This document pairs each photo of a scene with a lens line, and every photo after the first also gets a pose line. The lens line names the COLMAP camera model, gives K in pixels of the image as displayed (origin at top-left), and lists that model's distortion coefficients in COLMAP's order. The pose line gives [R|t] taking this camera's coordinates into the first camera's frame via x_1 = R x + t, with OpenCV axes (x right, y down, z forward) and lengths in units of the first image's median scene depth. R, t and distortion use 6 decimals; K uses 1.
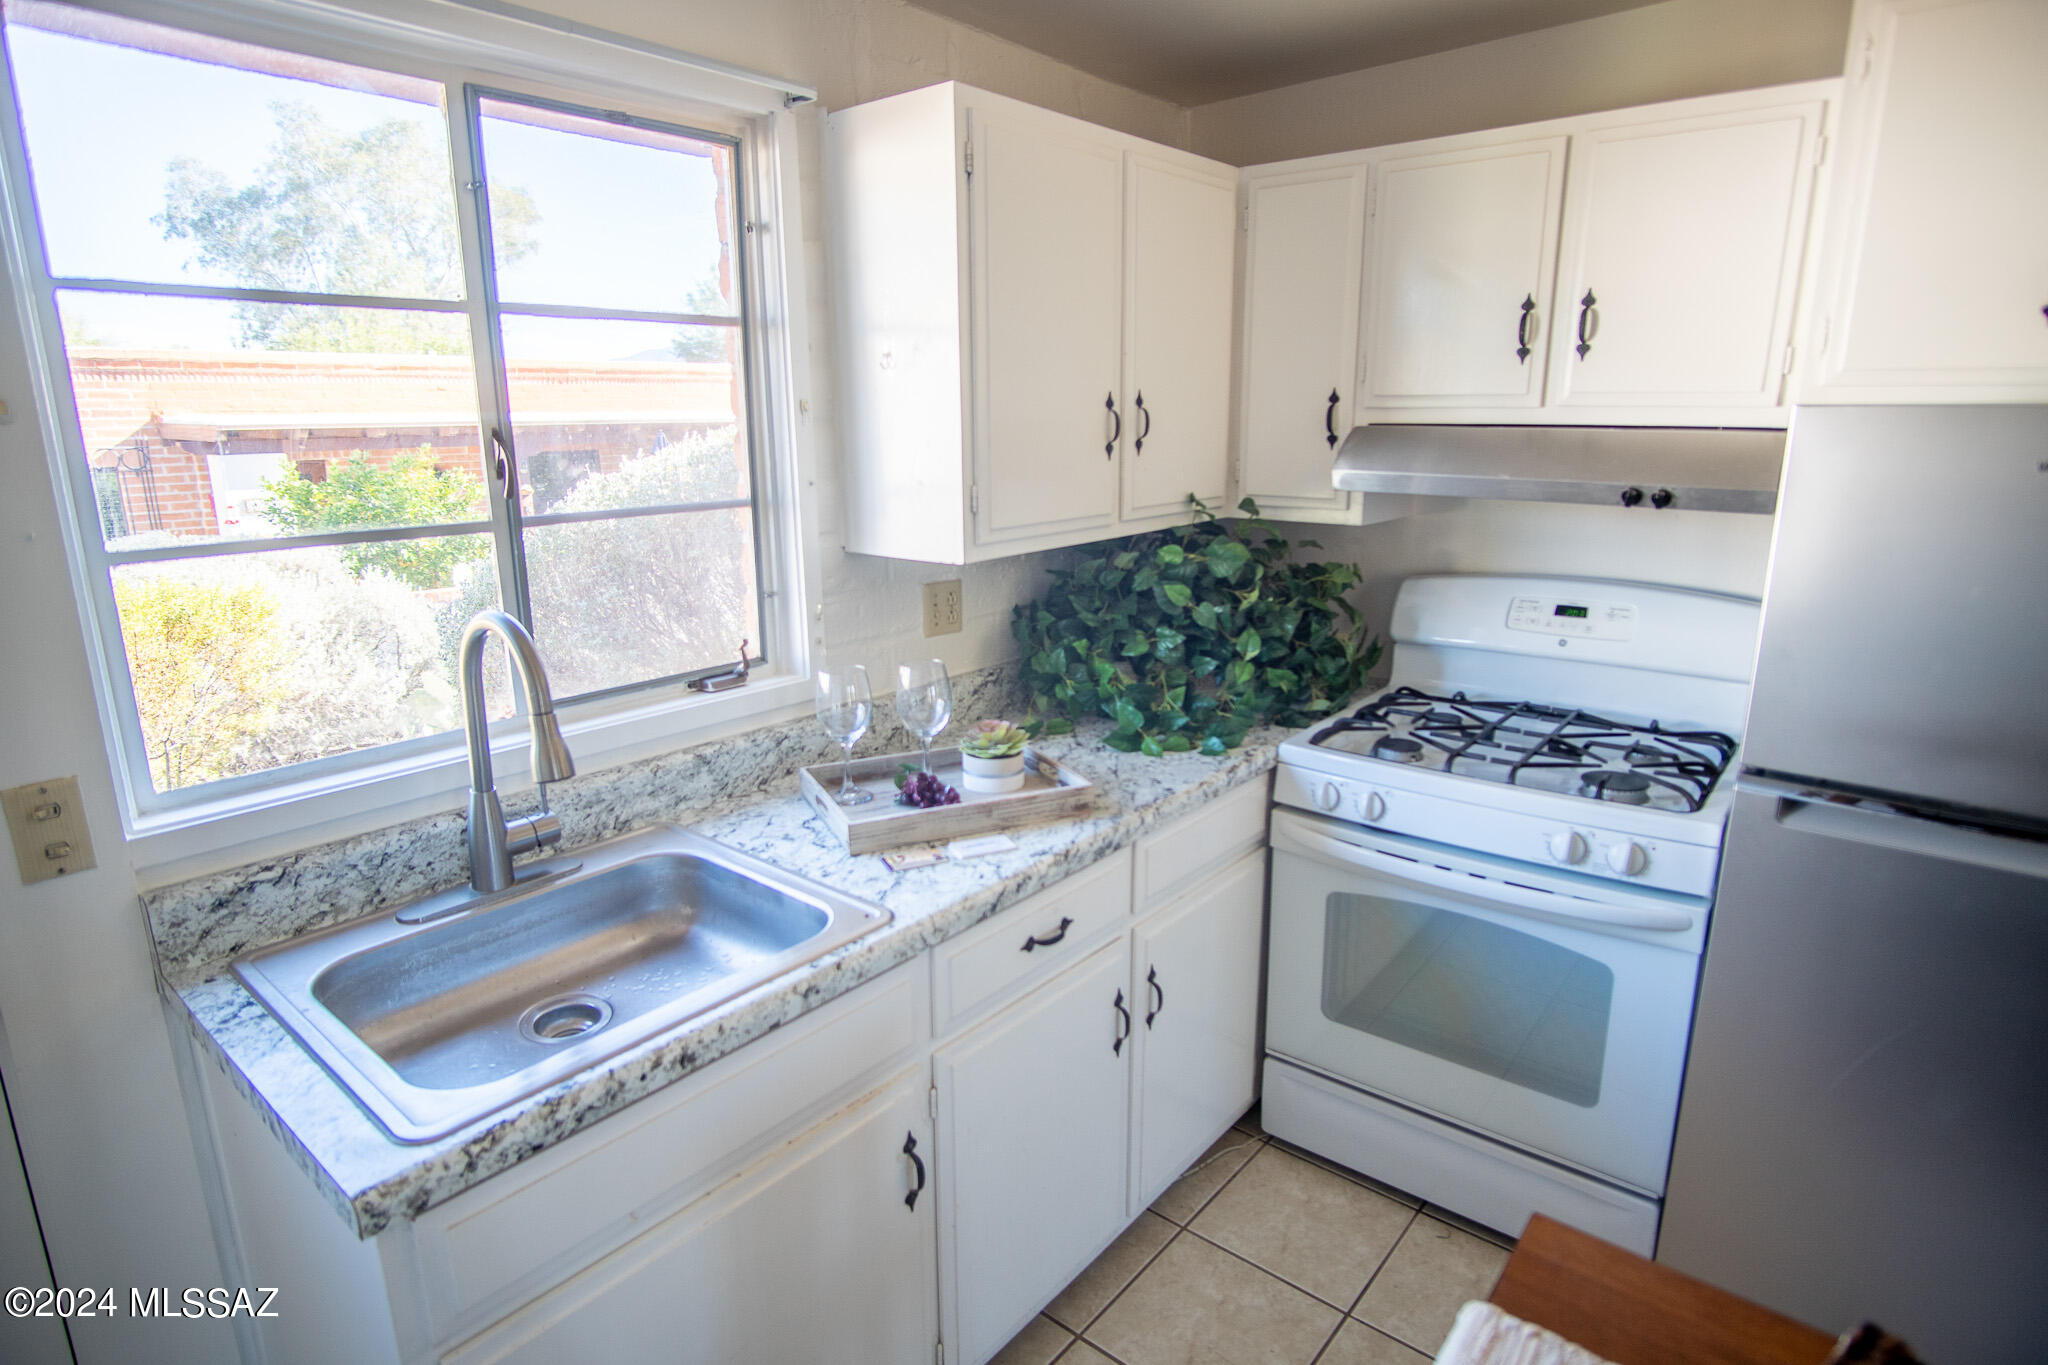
lens RADIAL K [[1102.8, 0, 1016.6], [0, 1102.8, 680.5], [0, 0, 1]] dist [-0.033932, 0.009983]
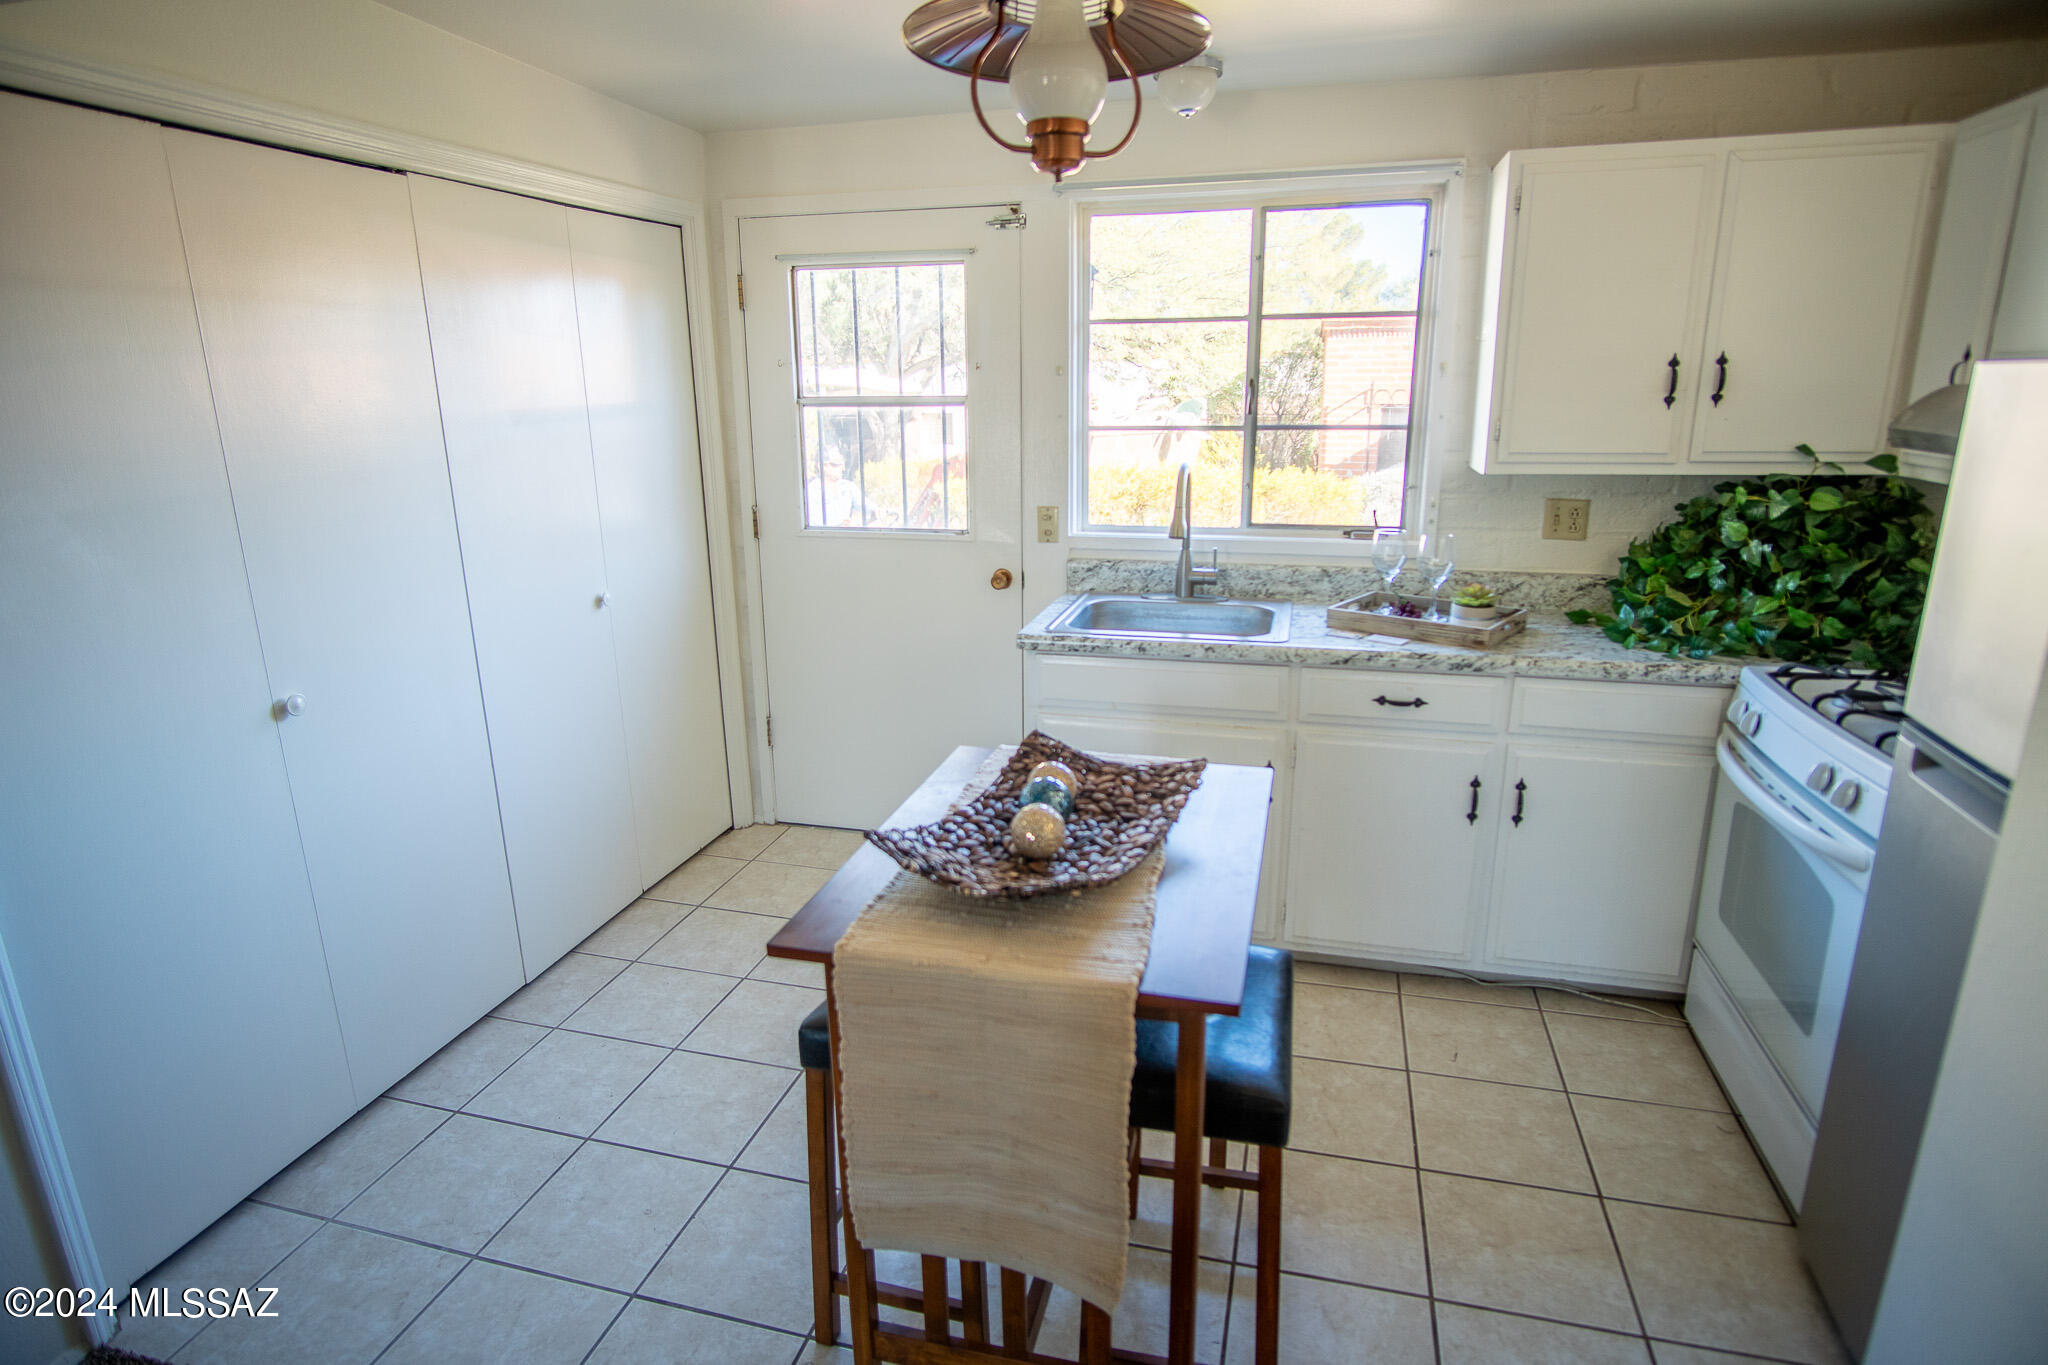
lens RADIAL K [[1102.8, 0, 1016.5], [0, 1102.8, 683.2], [0, 0, 1]] dist [-0.033932, 0.009983]
pose [[0.419082, 0.245450, -0.874142, 1.044073], [-0.203289, 0.963690, 0.173133, 0.037477], [0.884898, 0.105147, 0.453763, -0.193111]]
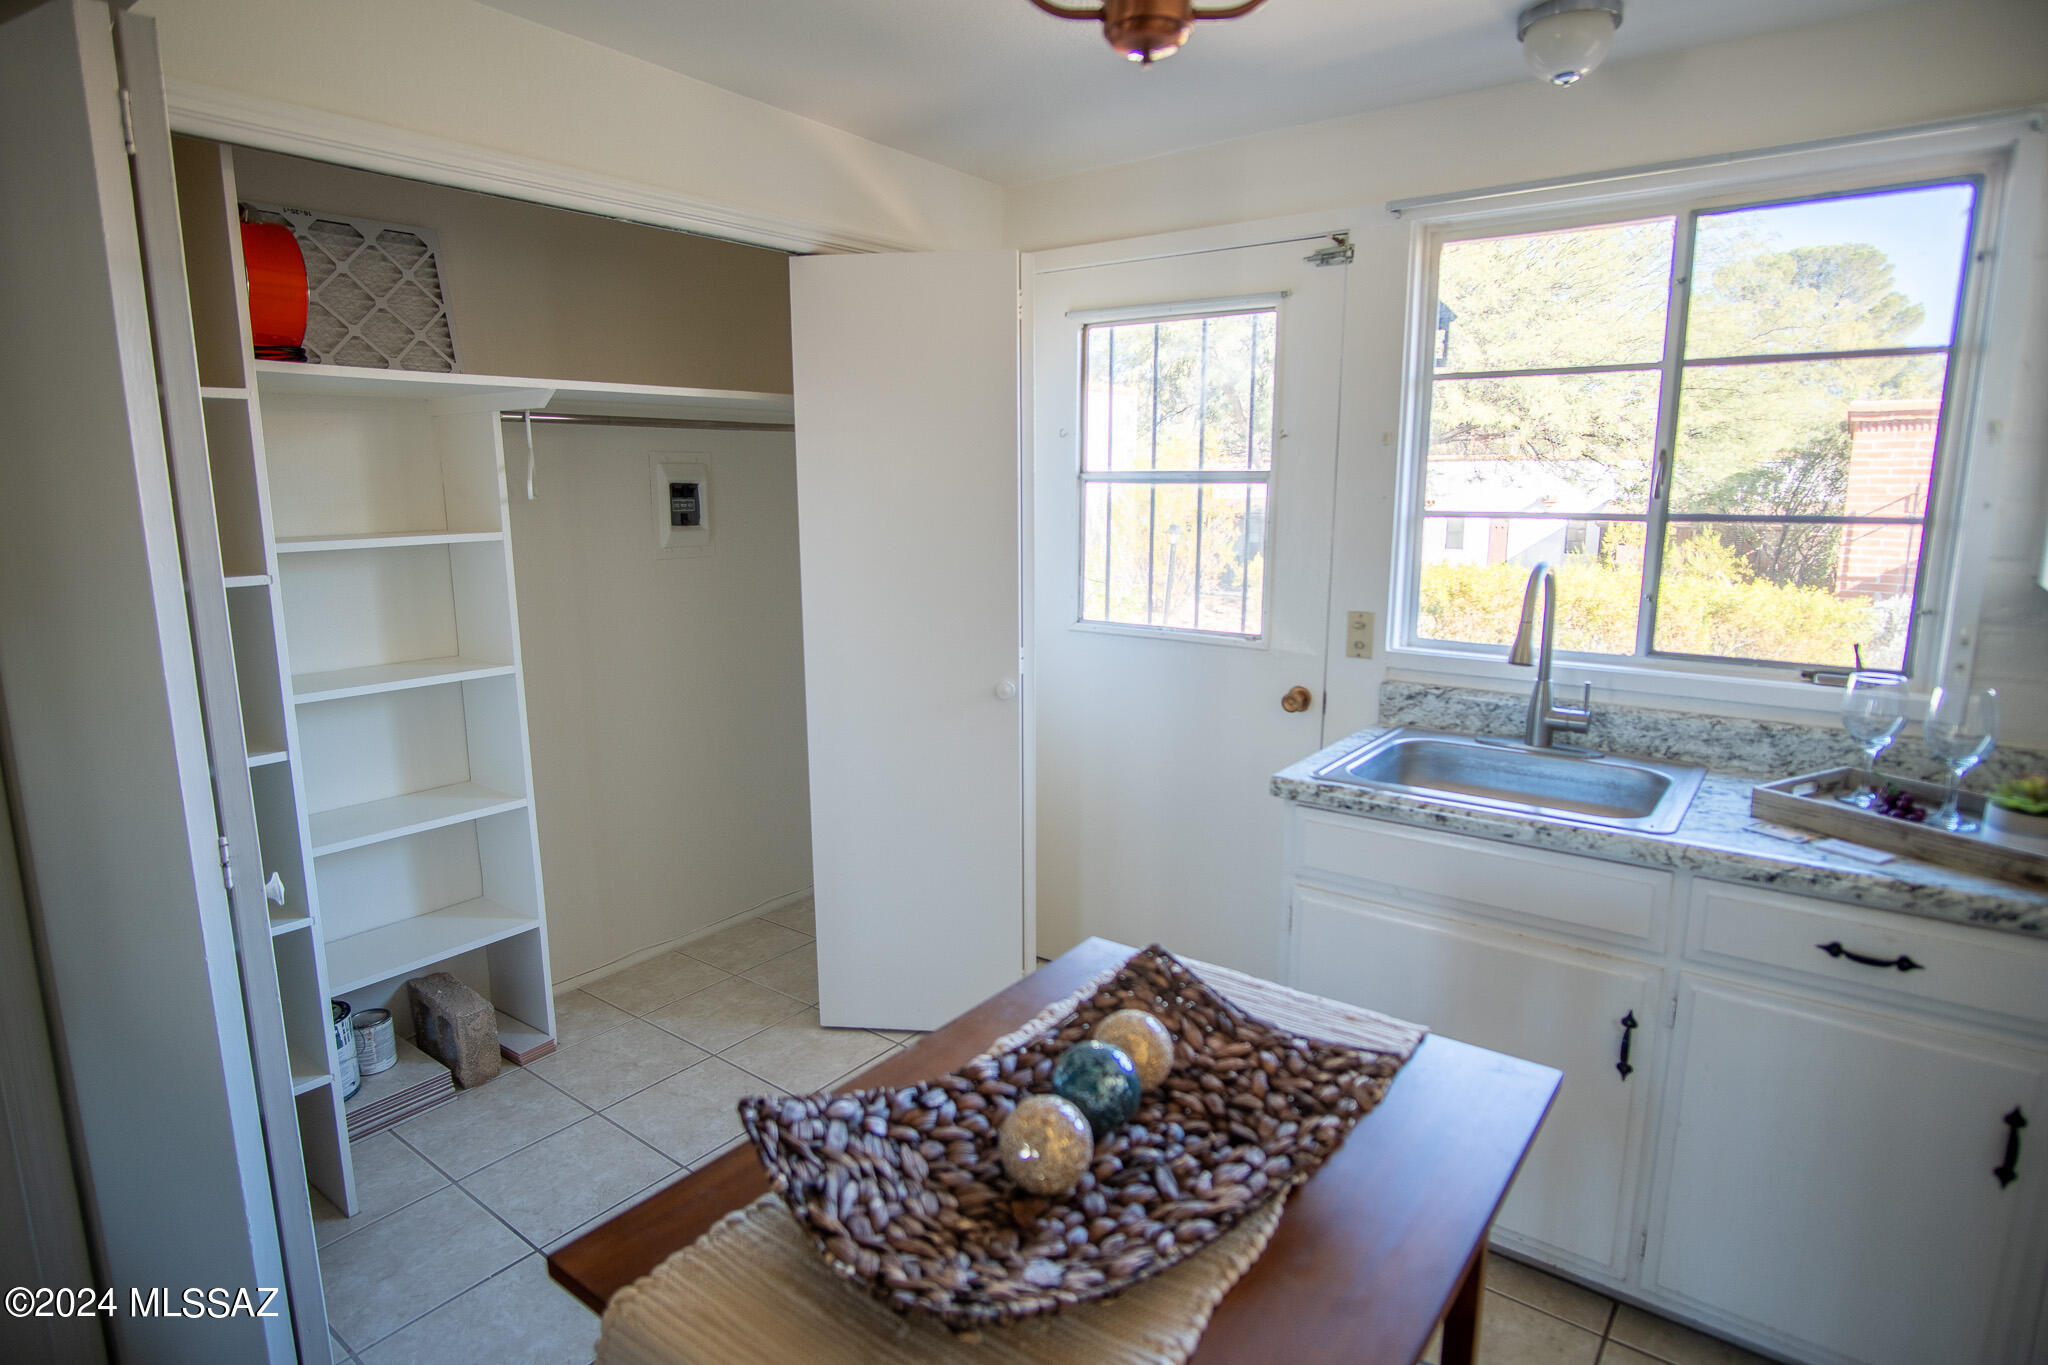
lens RADIAL K [[1102.8, 0, 1017.7], [0, 1102.8, 682.4], [0, 0, 1]] dist [-0.033932, 0.009983]
pose [[0.042899, 0.187537, -0.981320, 0.787606], [-0.231714, 0.957310, 0.172819, 0.006565], [0.971838, 0.219972, 0.084522, 0.116837]]
